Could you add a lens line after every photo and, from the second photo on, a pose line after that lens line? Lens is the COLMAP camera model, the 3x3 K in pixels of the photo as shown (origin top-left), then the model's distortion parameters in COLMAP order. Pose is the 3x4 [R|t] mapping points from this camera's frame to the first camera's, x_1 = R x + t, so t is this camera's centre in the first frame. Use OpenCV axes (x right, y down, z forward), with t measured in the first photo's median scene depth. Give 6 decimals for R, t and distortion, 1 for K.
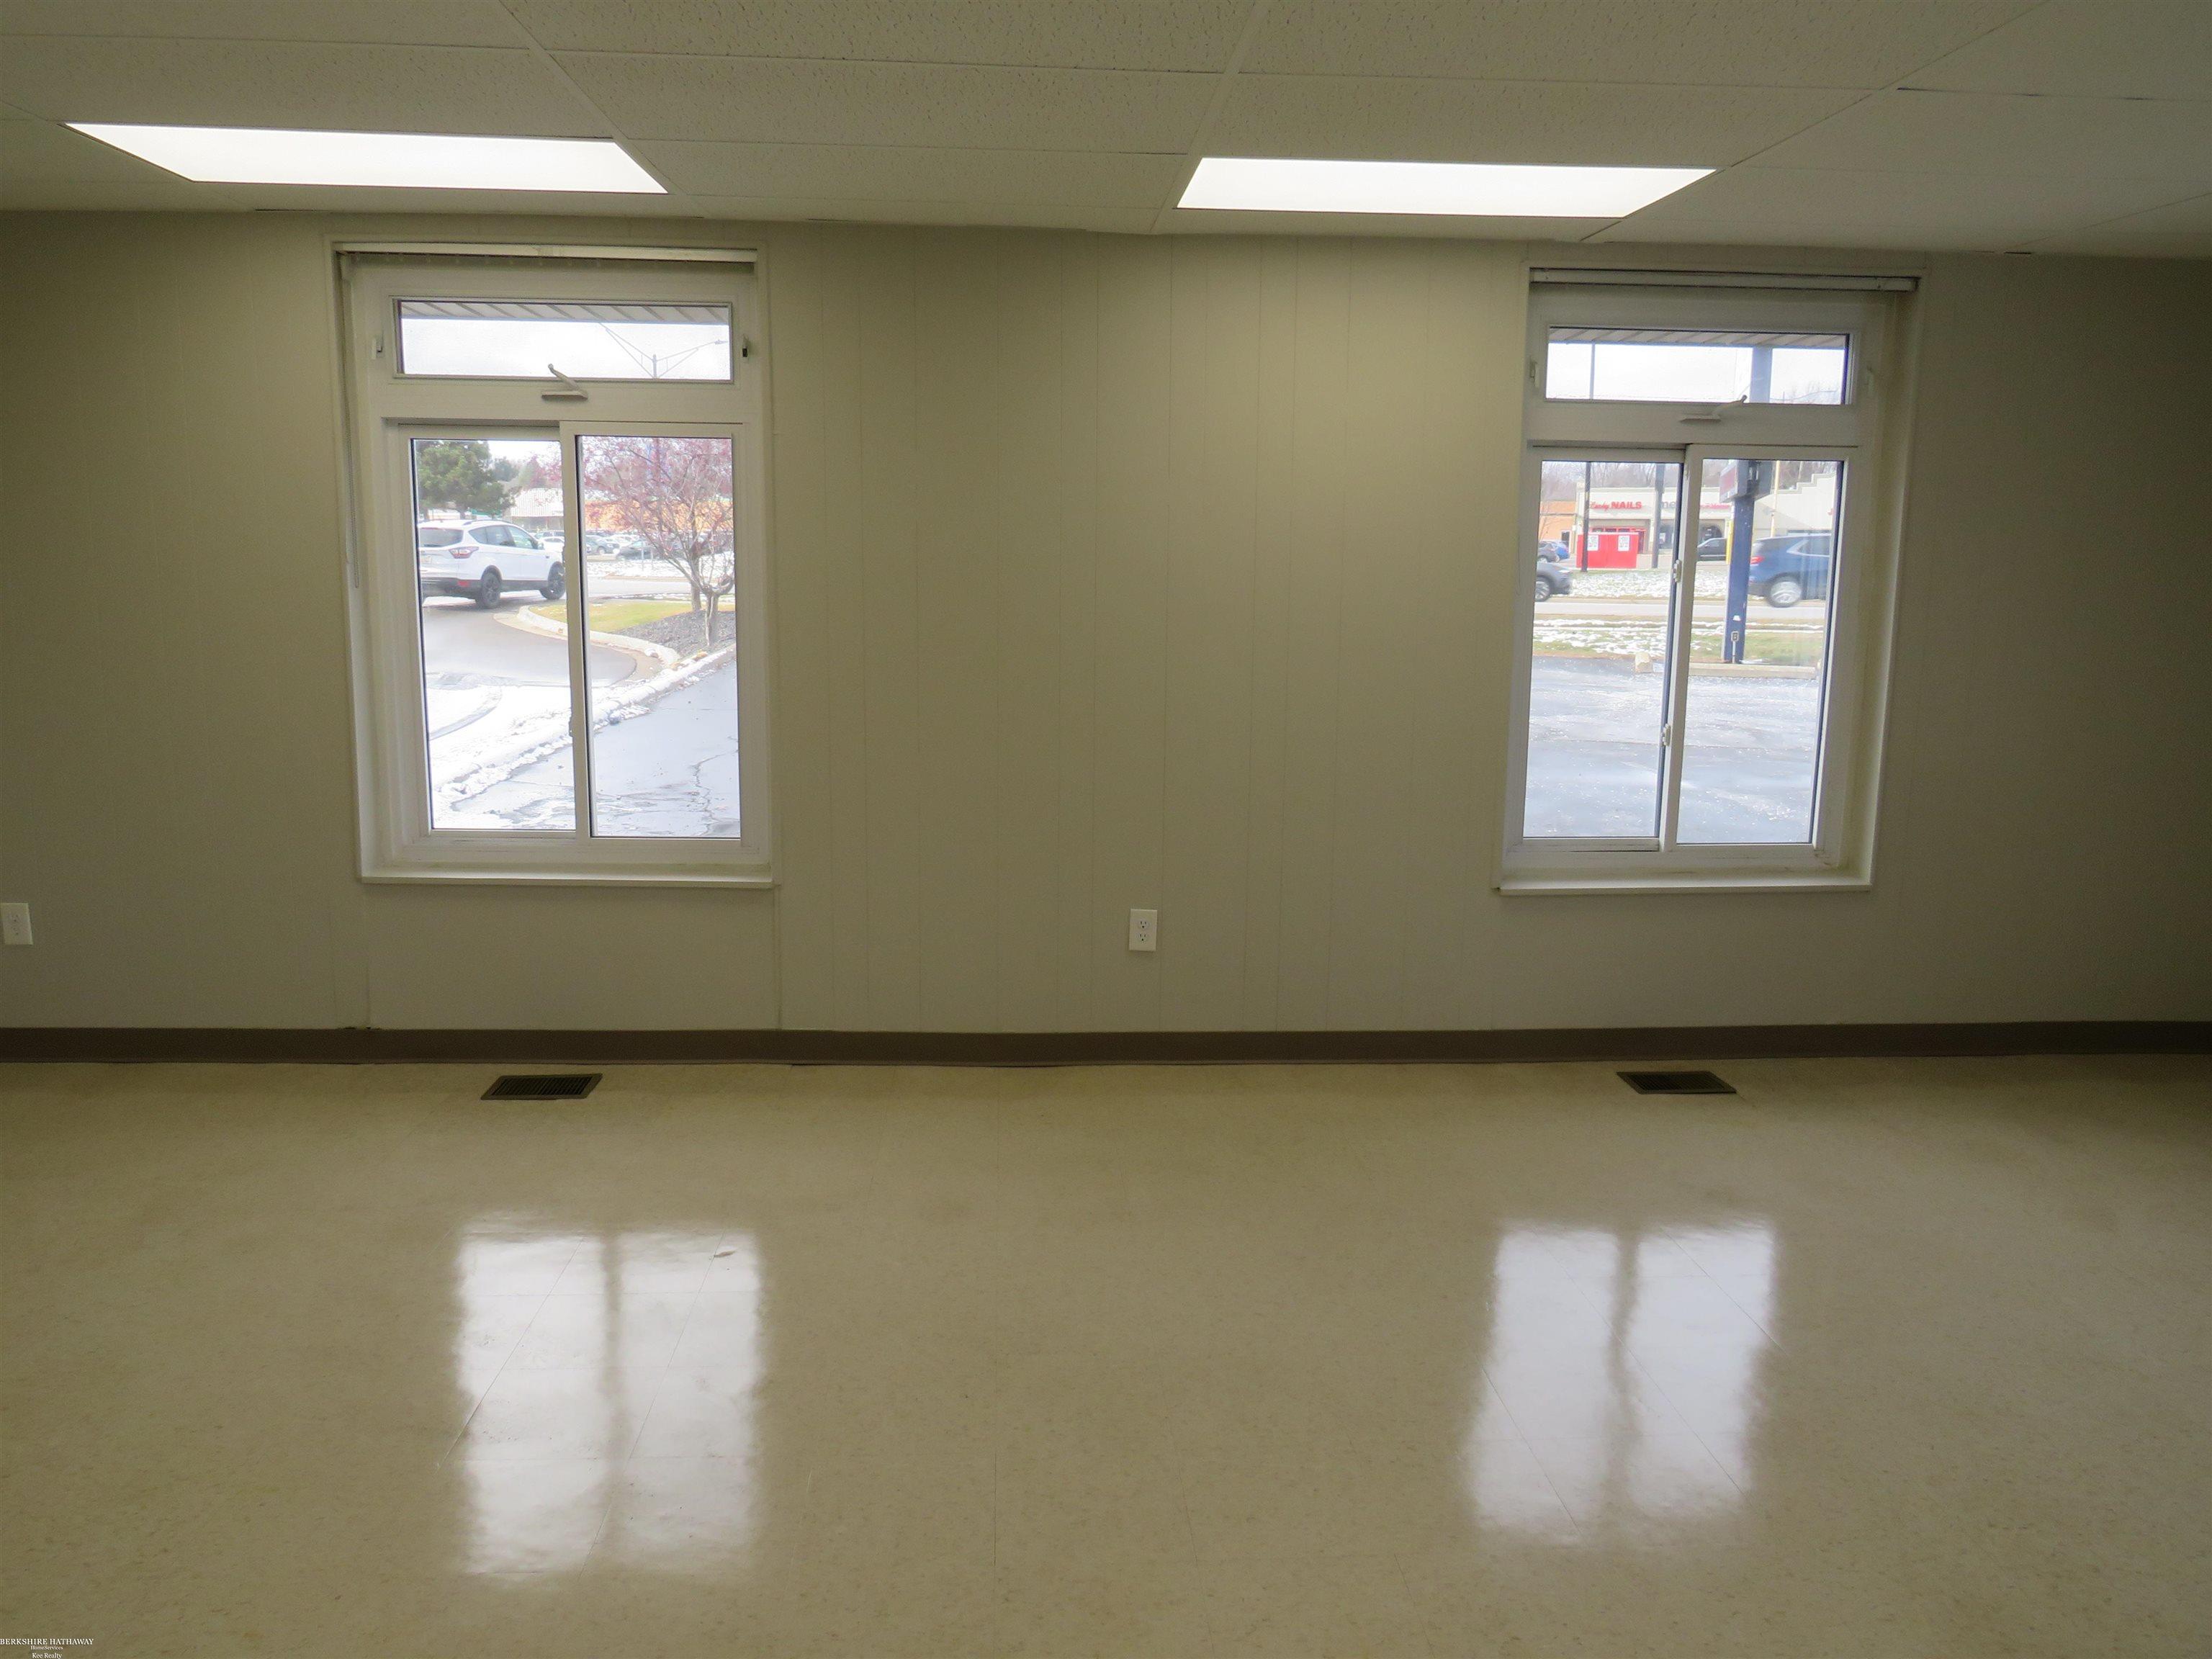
lens RADIAL K [[1593.2, 0, 1106.0], [0, 1593.2, 829.5], [0, 0, 1]] dist [-0.022506, 0.005630]
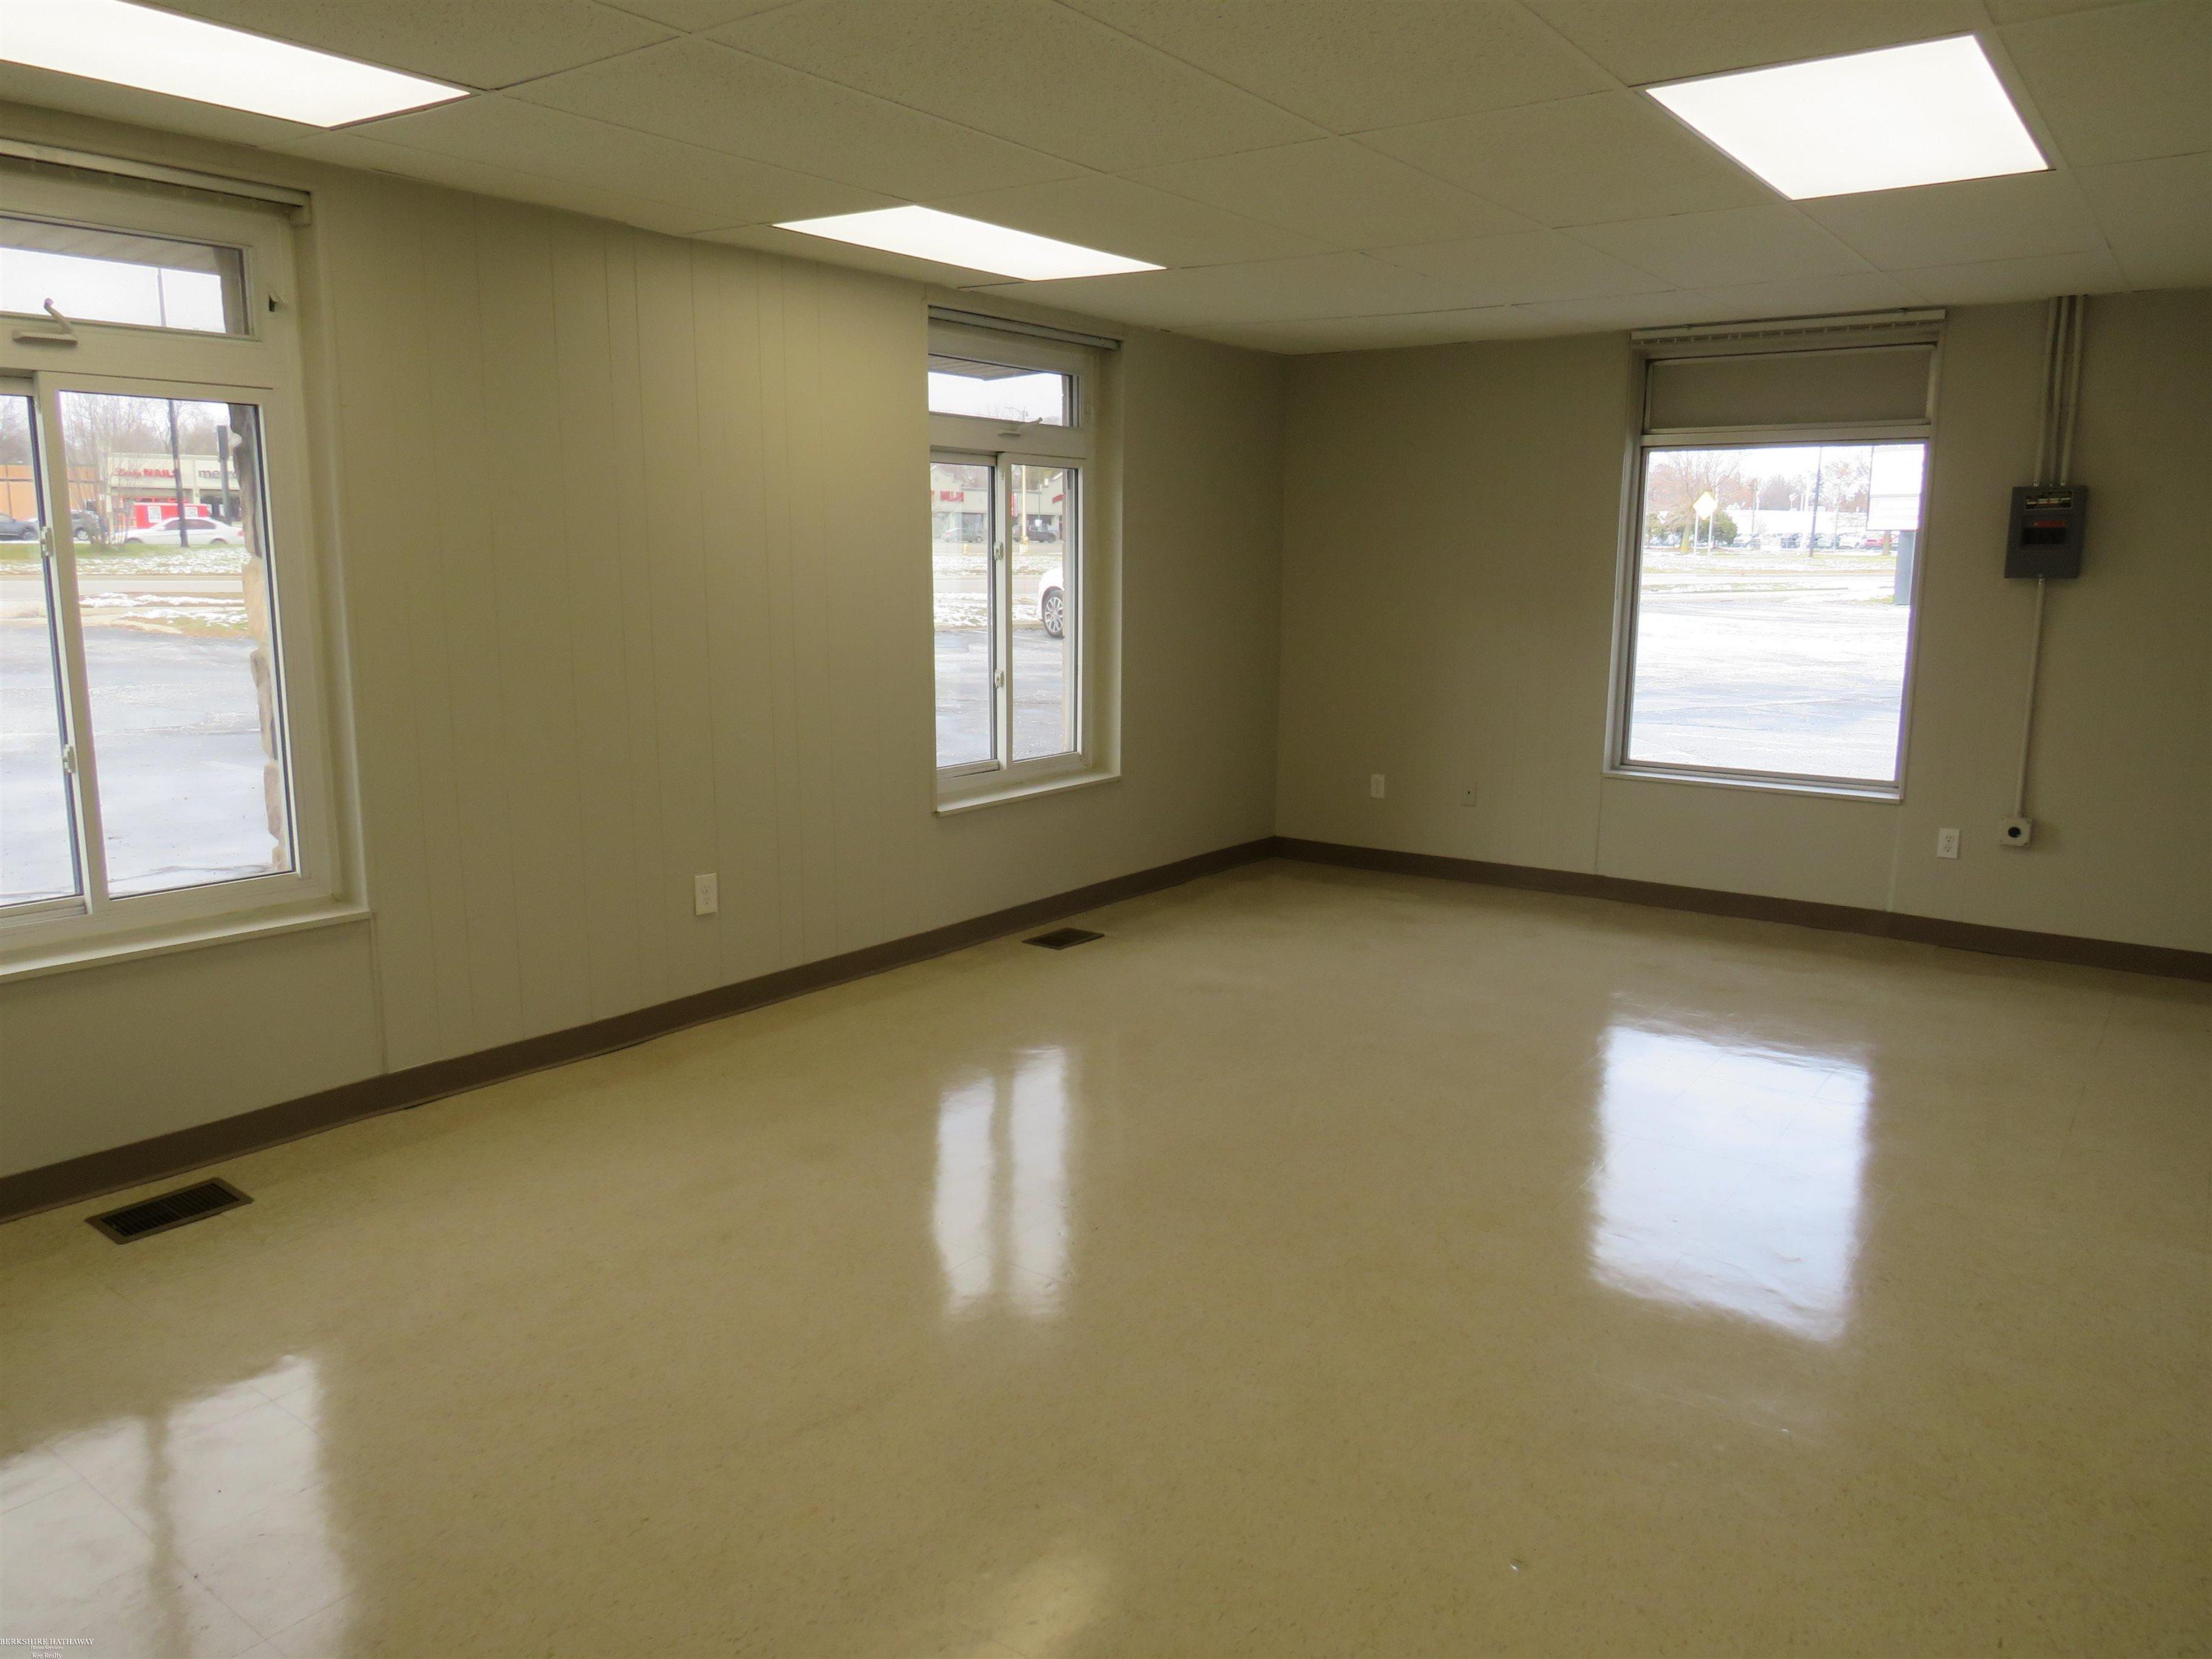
lens RADIAL K [[1572.6, 0, 1106.0], [0, 1572.6, 829.5], [0, 0, 1]] dist [-0.002840, -0.044080]
pose [[0.638531, -0.140420, 0.756677, -0.592823], [0.125187, 0.989070, 0.077905, -0.027886], [-0.759346, 0.044981, 0.649130, 0.116146]]
